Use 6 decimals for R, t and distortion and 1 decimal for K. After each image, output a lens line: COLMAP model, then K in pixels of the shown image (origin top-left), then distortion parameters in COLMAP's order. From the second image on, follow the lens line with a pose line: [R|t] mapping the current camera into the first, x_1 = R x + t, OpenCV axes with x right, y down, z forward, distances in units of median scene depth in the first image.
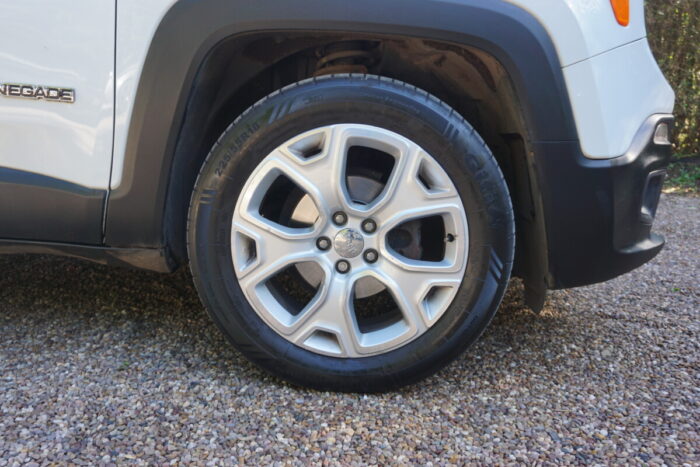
lens RADIAL K [[568.2, 0, 350.0], [0, 568.2, 233.5], [0, 0, 1]] dist [-0.010142, 0.008956]
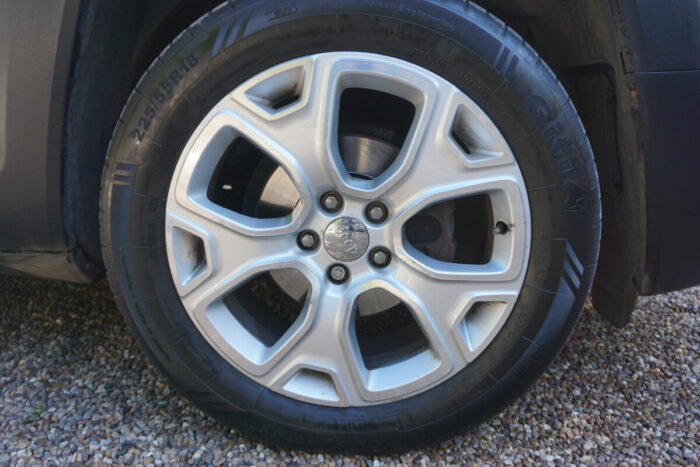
lens RADIAL K [[568.2, 0, 350.0], [0, 568.2, 233.5], [0, 0, 1]] dist [-0.010142, 0.008956]
pose [[0.999692, -0.024304, -0.004949, 0.005855], [0.024590, 0.997250, 0.069918, -0.035185], [0.003236, -0.070018, 0.997540, 0.342302]]
